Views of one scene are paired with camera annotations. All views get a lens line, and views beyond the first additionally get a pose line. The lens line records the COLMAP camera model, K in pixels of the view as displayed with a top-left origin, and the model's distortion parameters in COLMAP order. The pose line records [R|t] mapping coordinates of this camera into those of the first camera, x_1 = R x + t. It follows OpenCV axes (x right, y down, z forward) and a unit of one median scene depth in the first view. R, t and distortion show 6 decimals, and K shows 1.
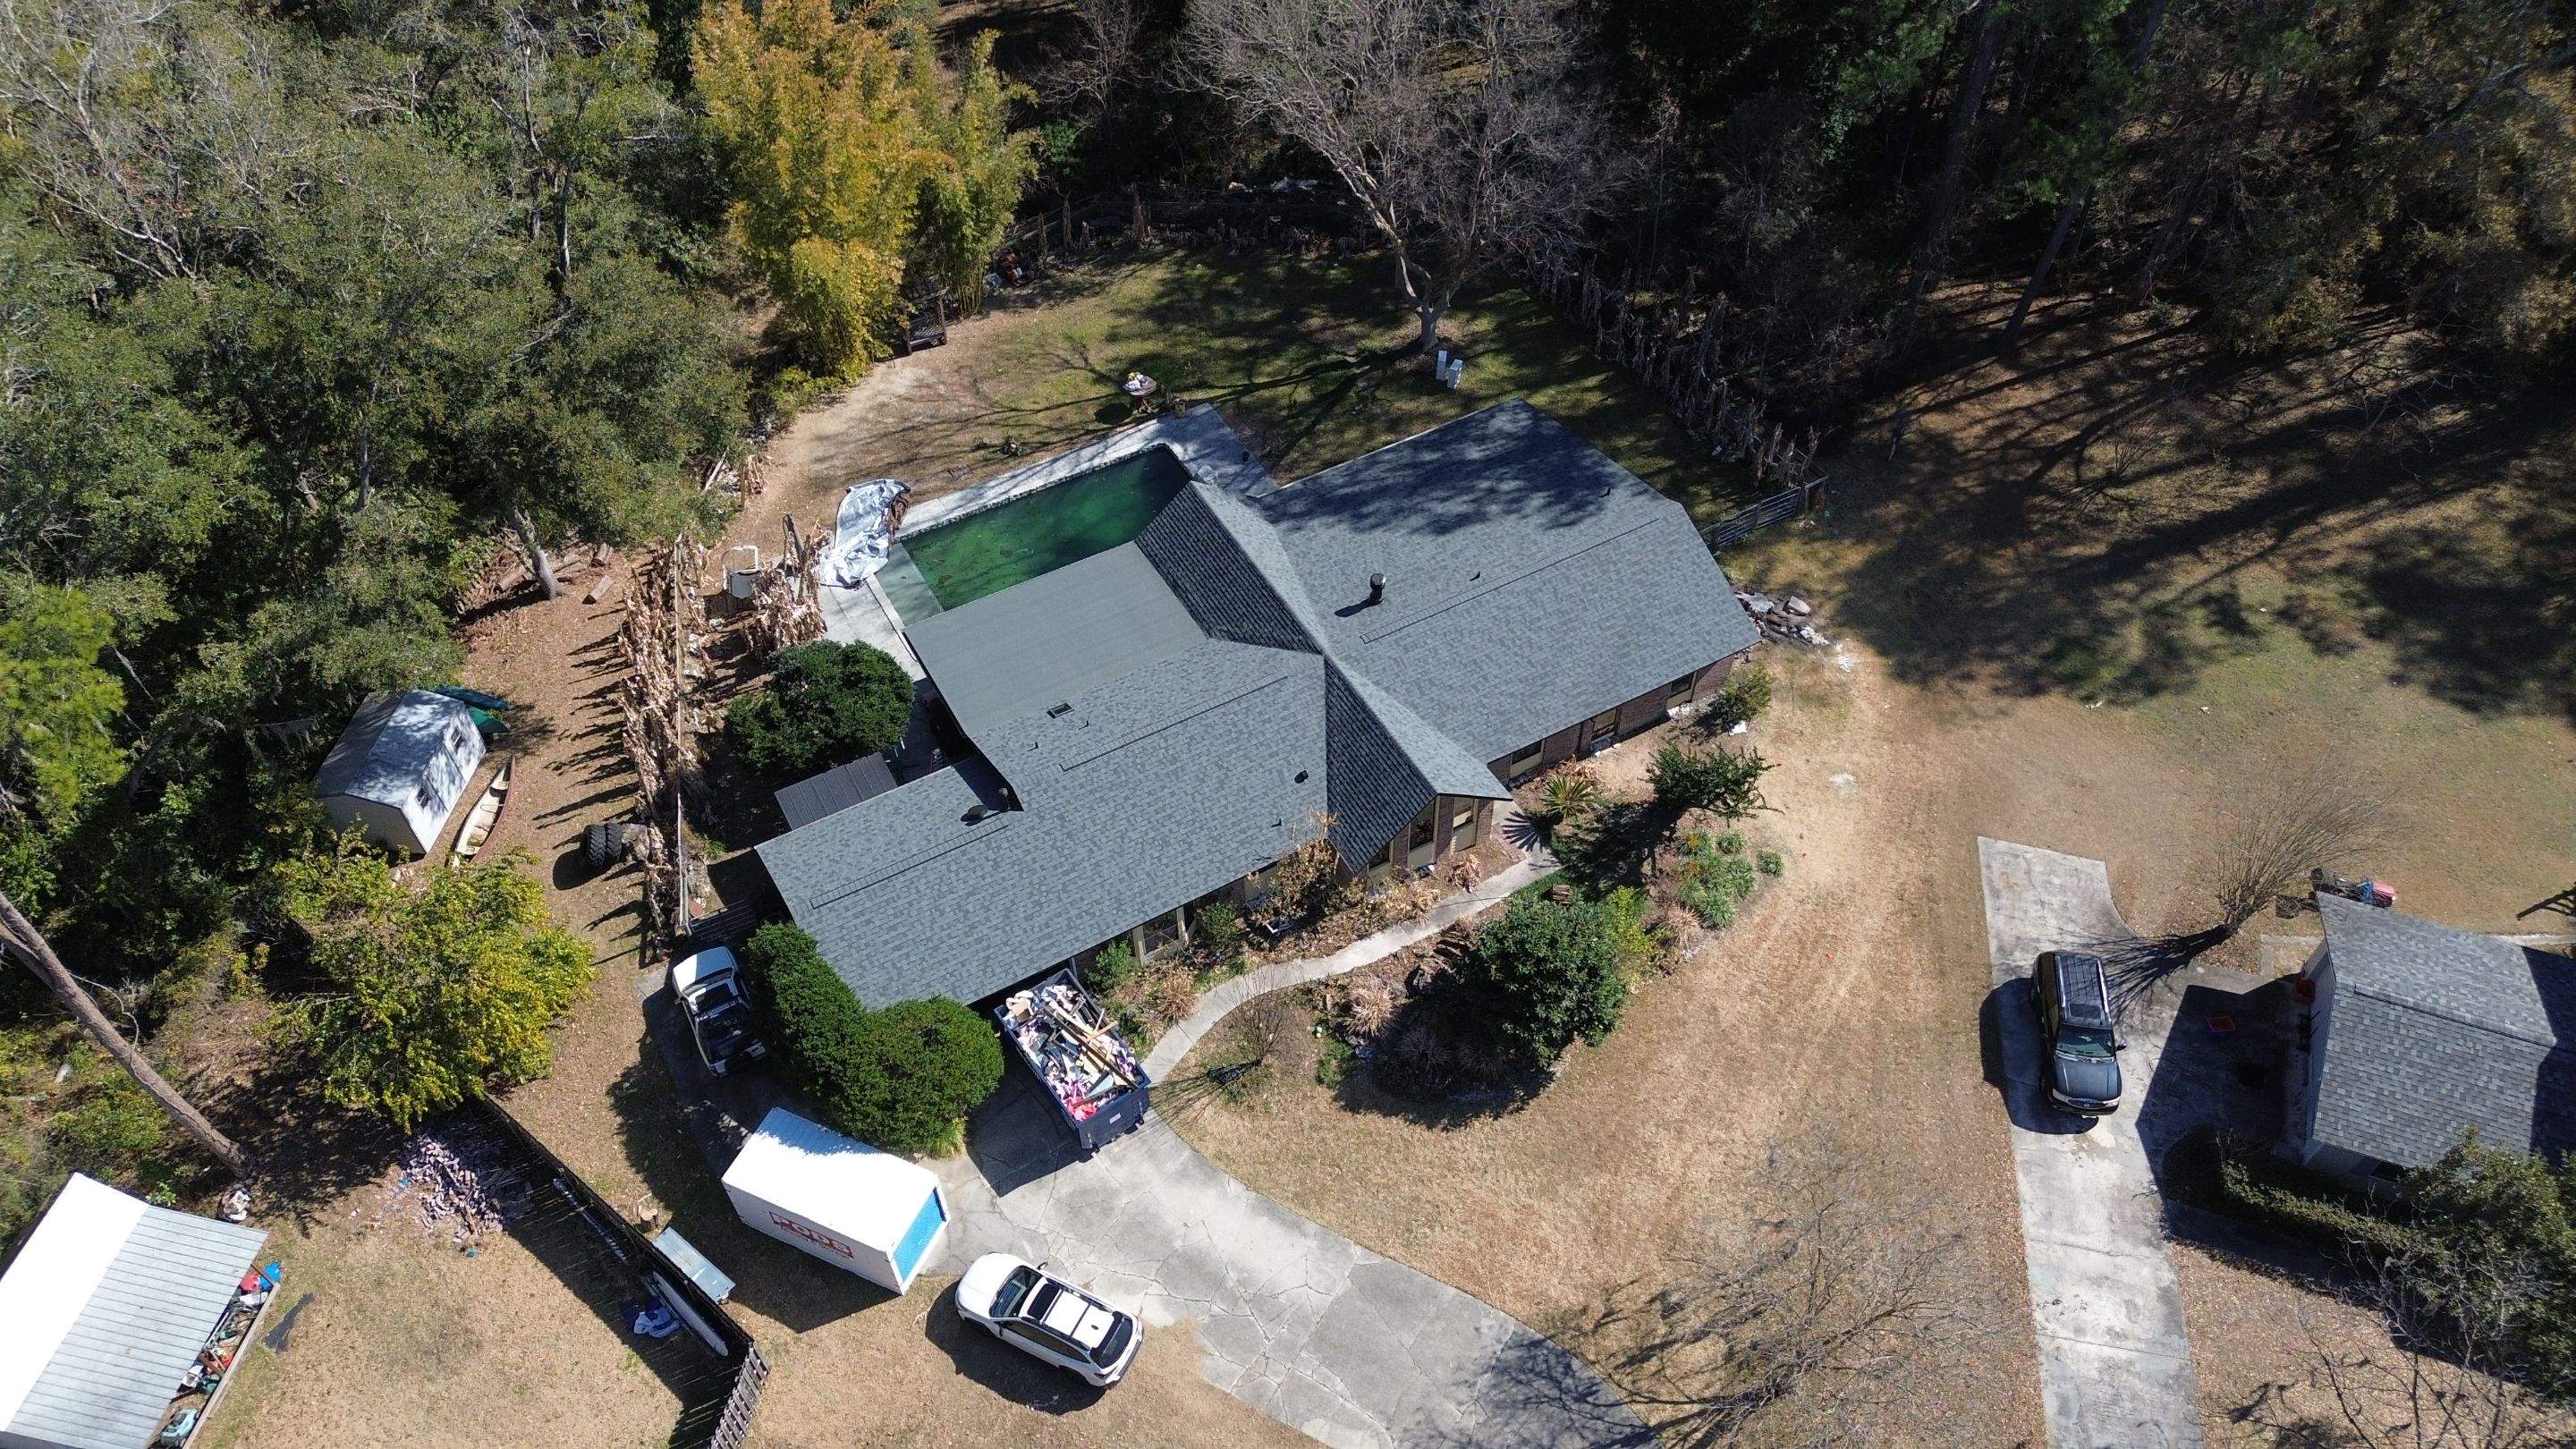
lens RADIAL K [[1821.2, 0, 1294.8], [0, 1821.2, 712.0], [0, 0, 1]] dist [0.082598, -0.088301]
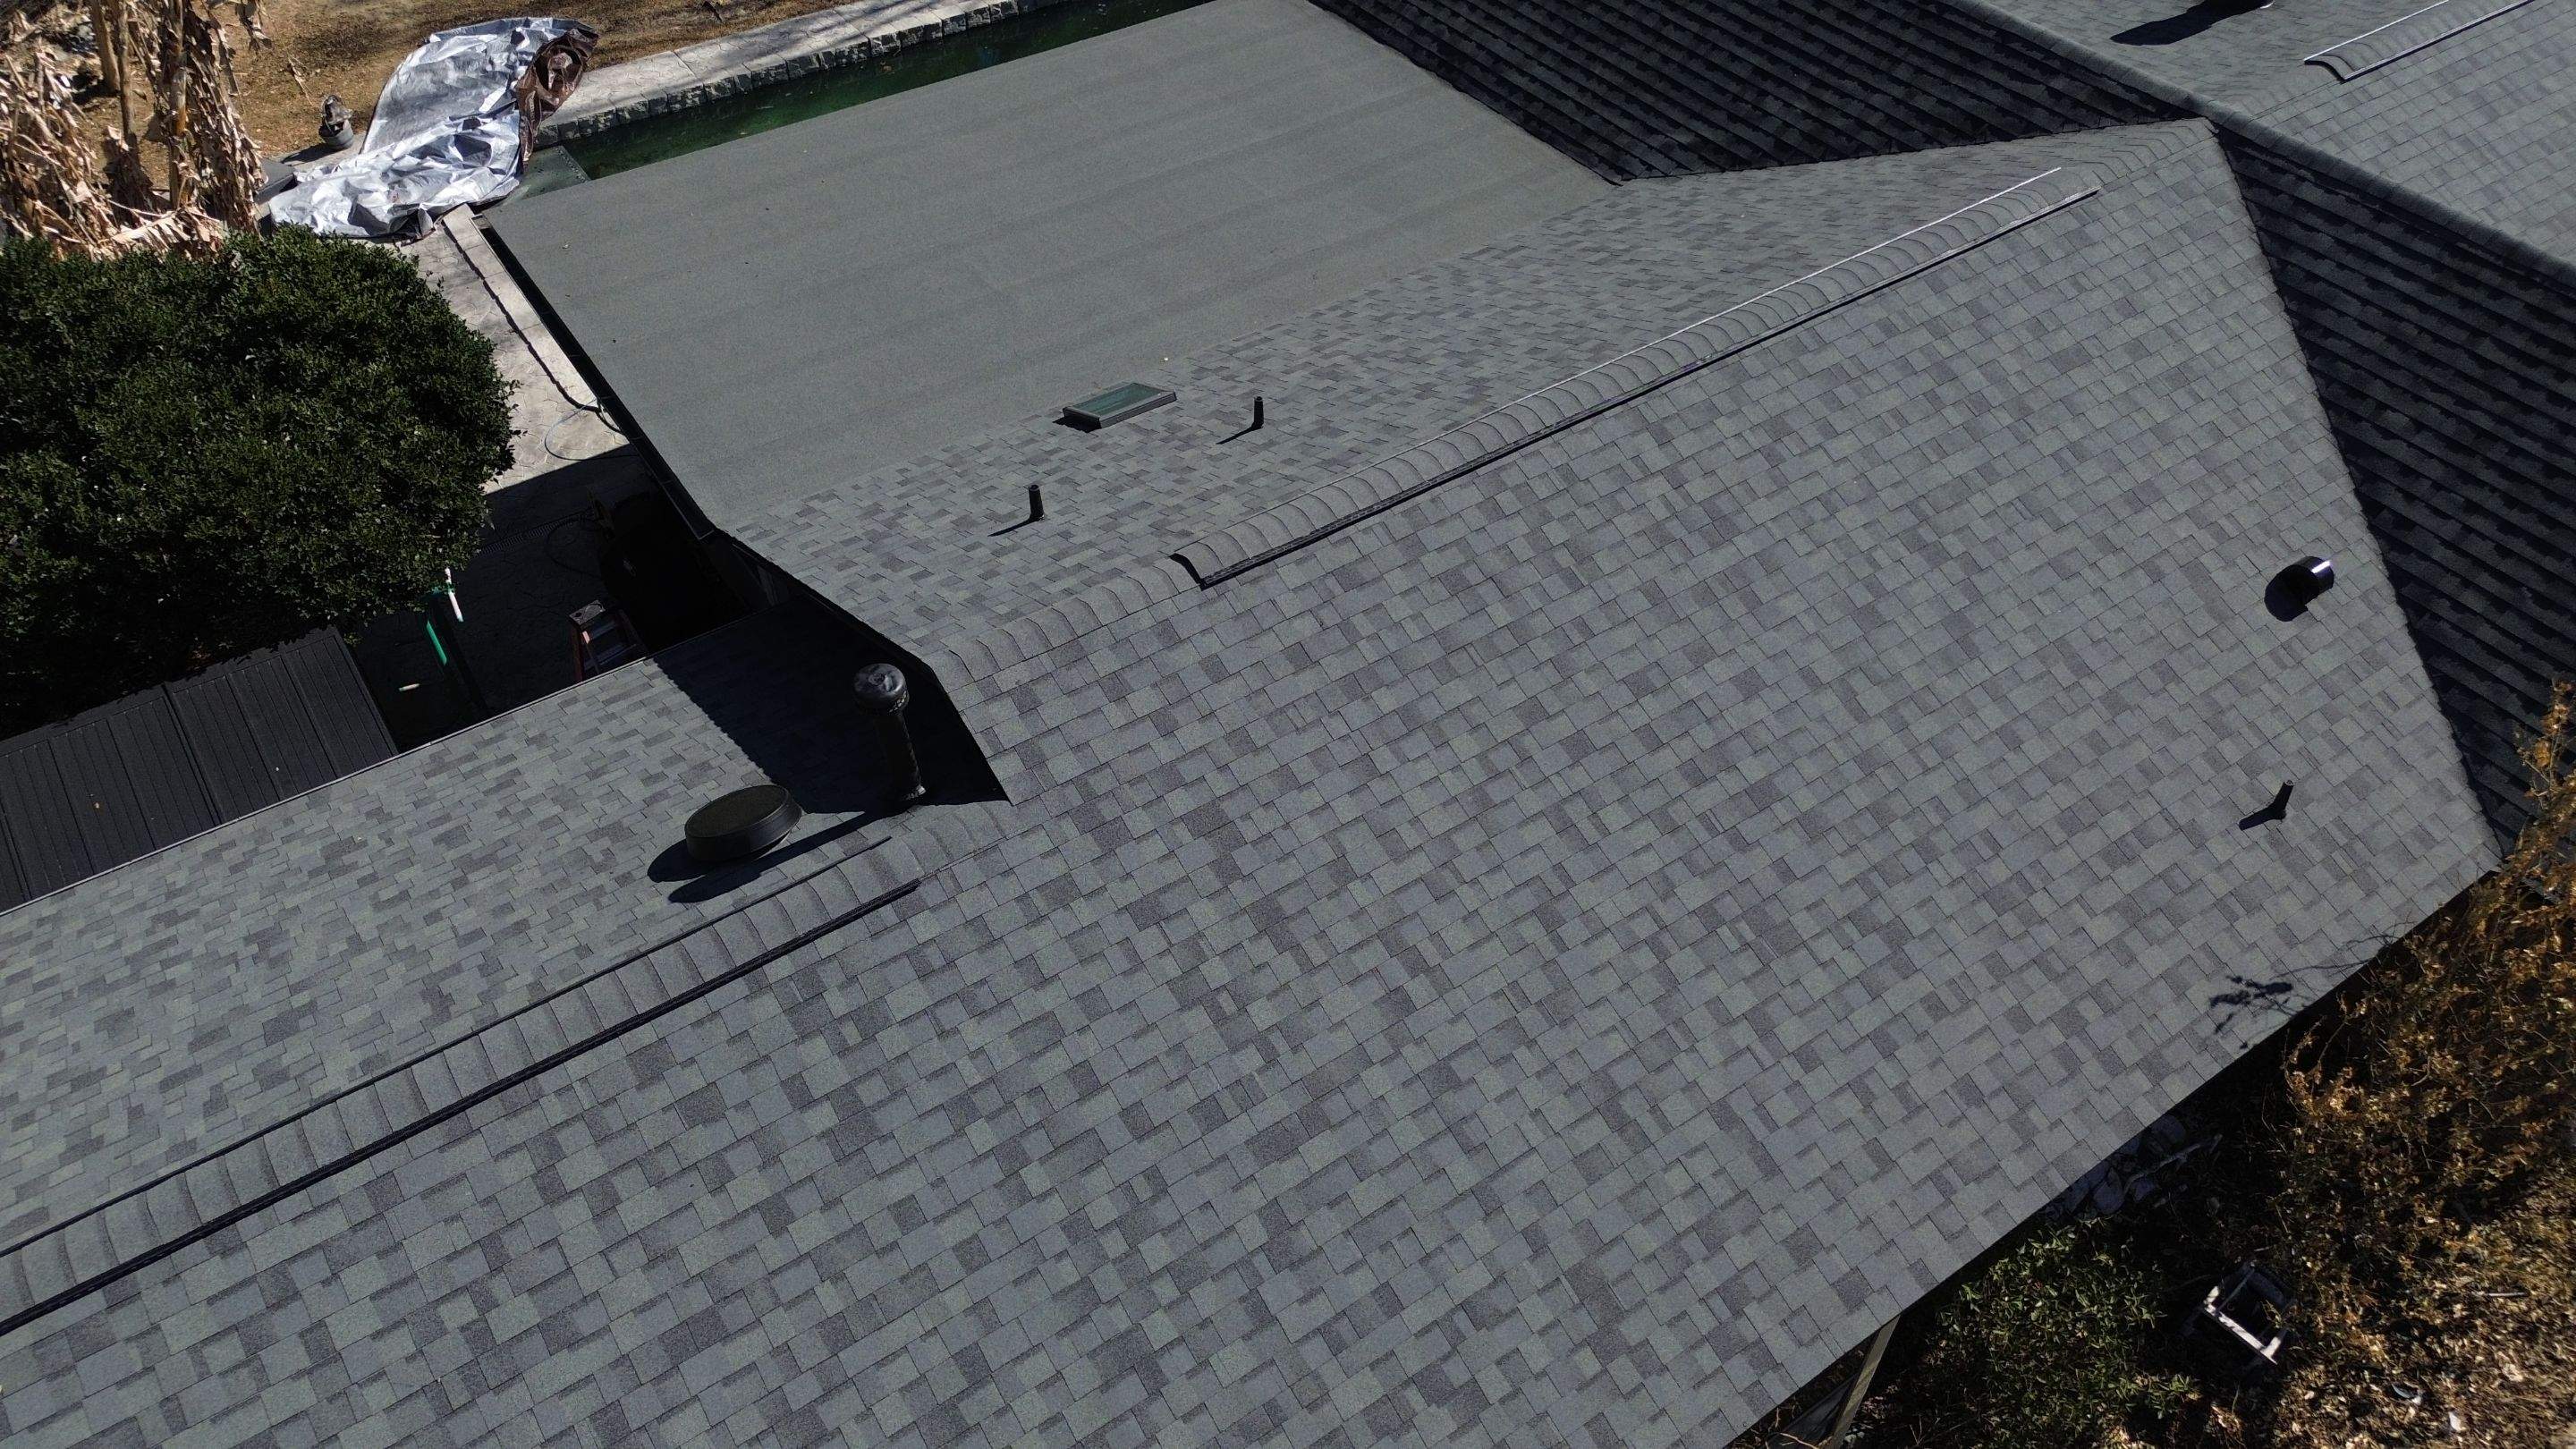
lens RADIAL K [[1821.2, 0, 1294.8], [0, 1821.2, 712.0], [0, 0, 1]] dist [0.082598, -0.088301]
pose [[0.996601, -0.054801, 0.061507, -0.103374], [0.058740, 0.996209, -0.064165, 0.046536], [-0.057757, 0.067559, 0.996042, 0.648980]]
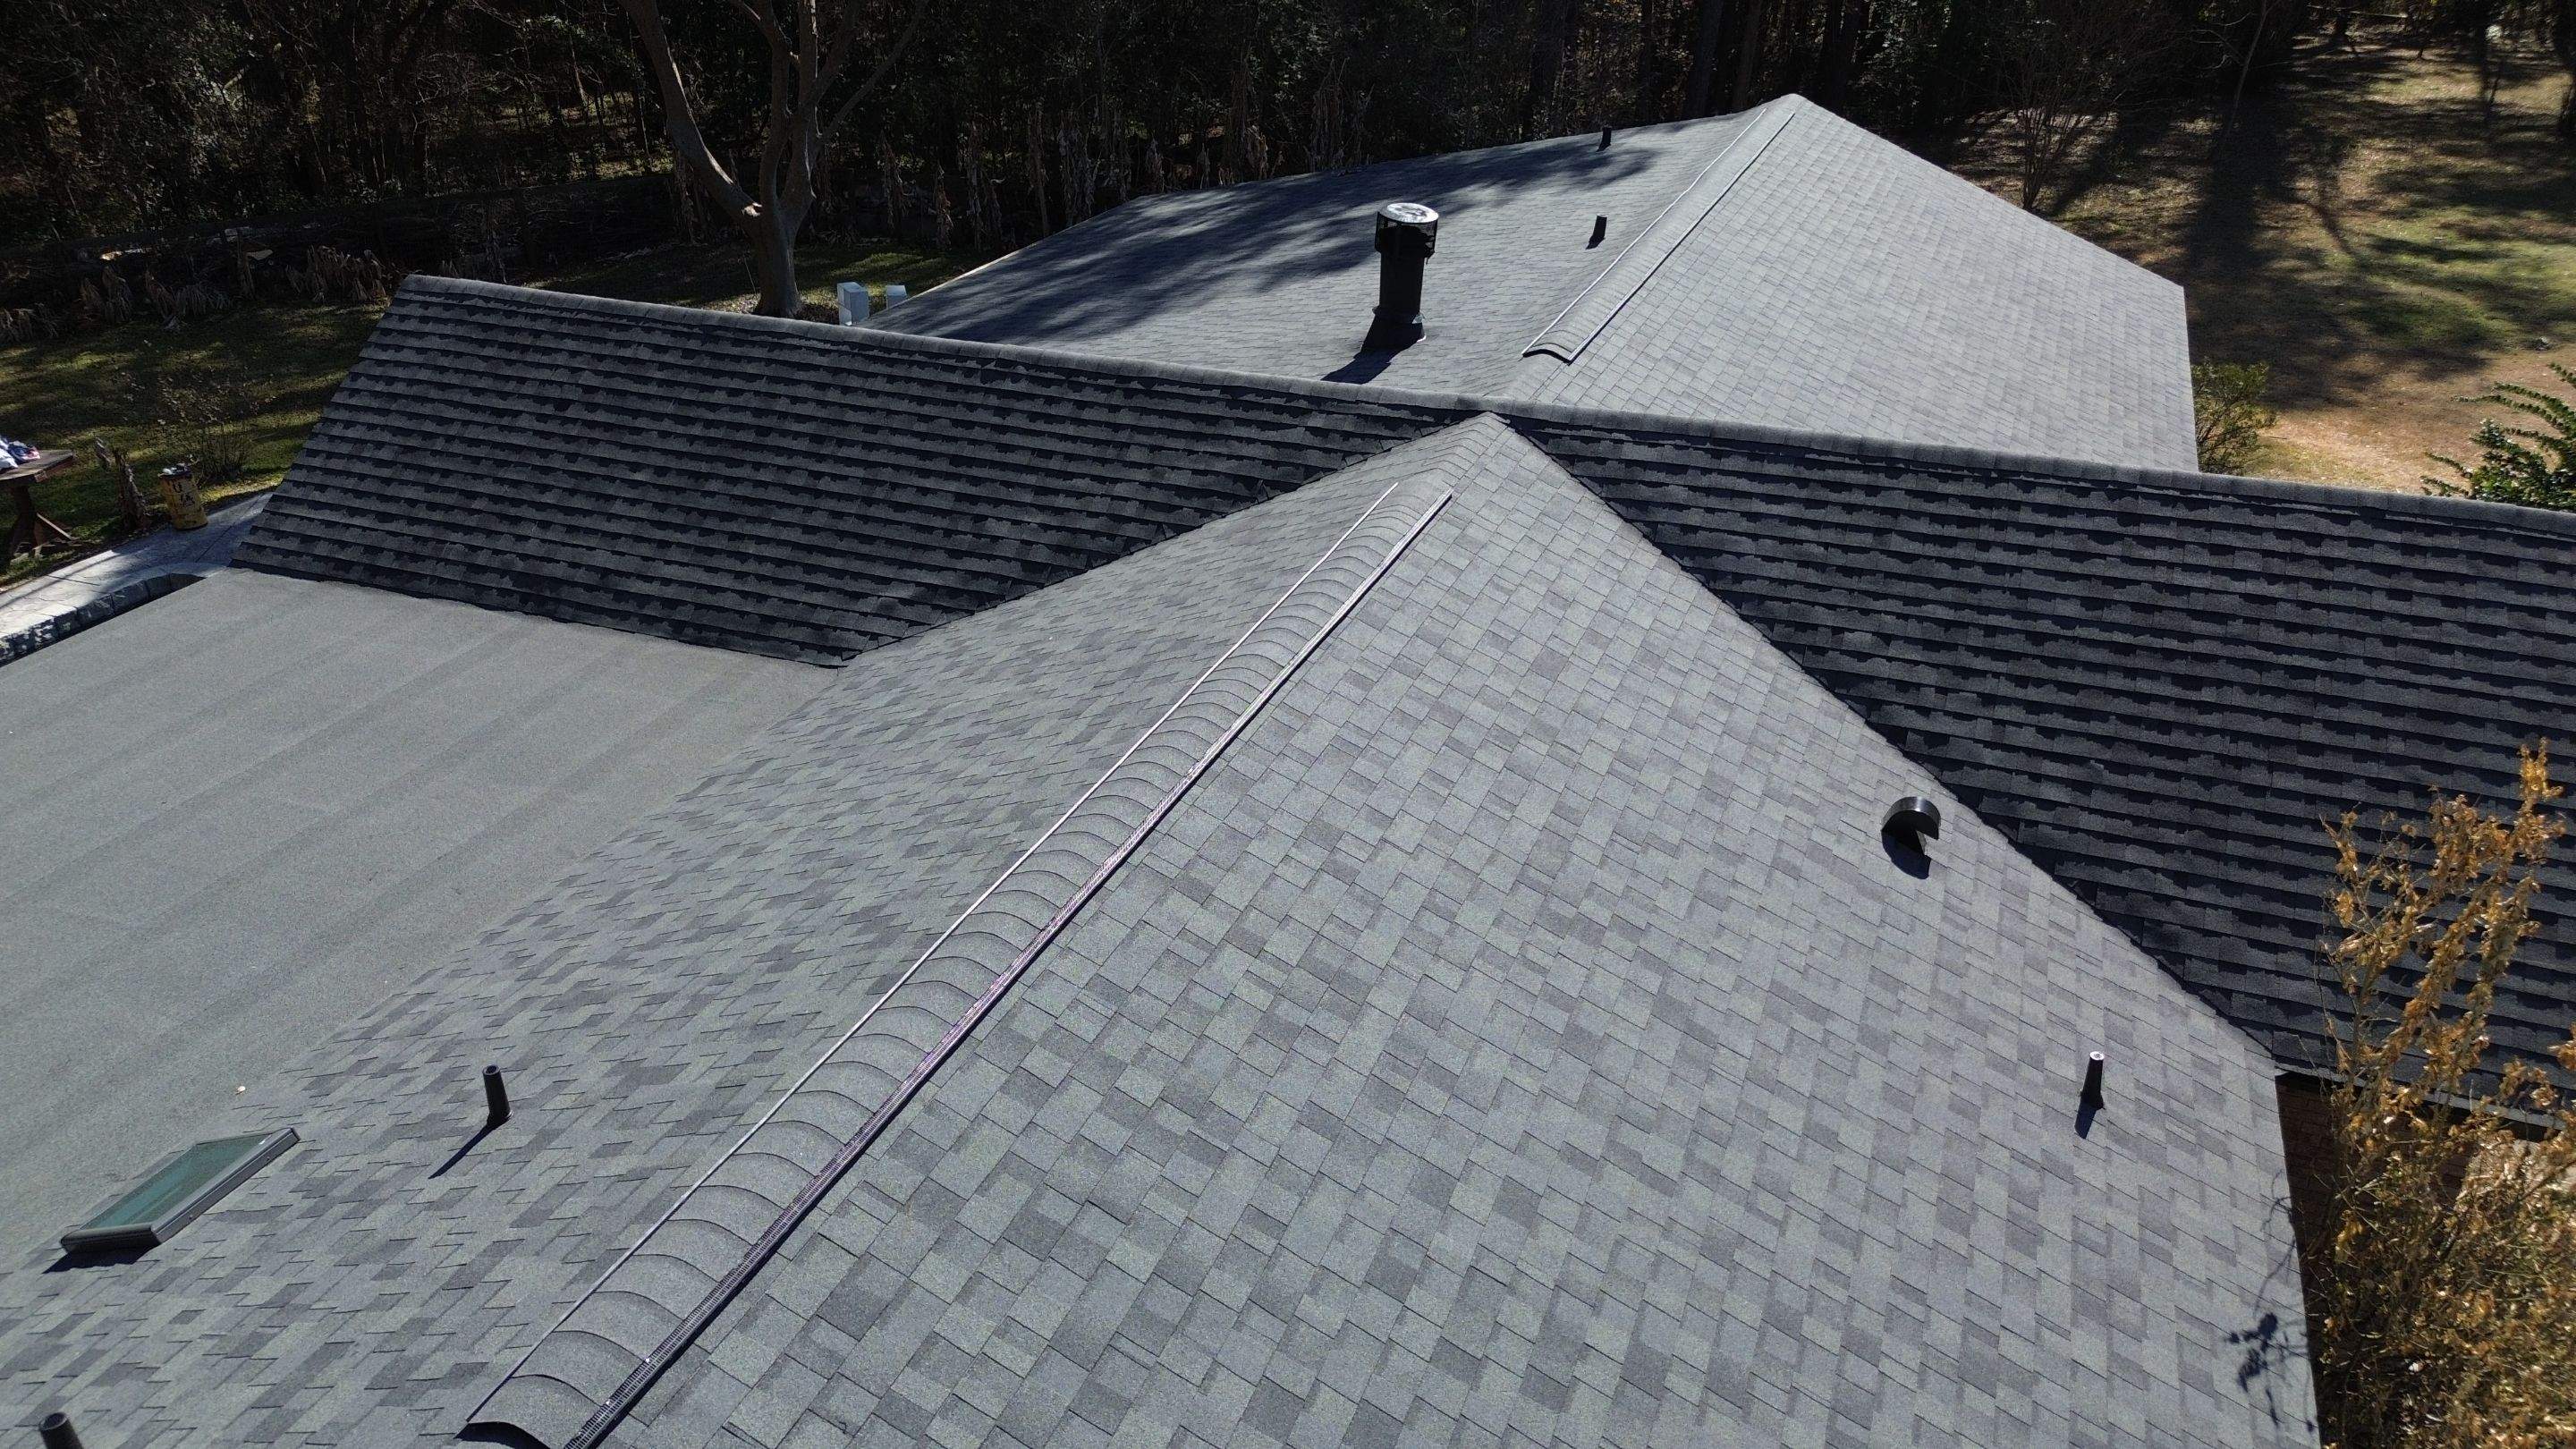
lens RADIAL K [[1821.2, 0, 1294.8], [0, 1821.2, 712.0], [0, 0, 1]] dist [0.082598, -0.088301]
pose [[0.777428, -0.281432, 0.562495, -0.110968], [0.469868, 0.854382, -0.221936, 0.029920], [-0.418126, 0.436838, 0.796457, 0.720718]]
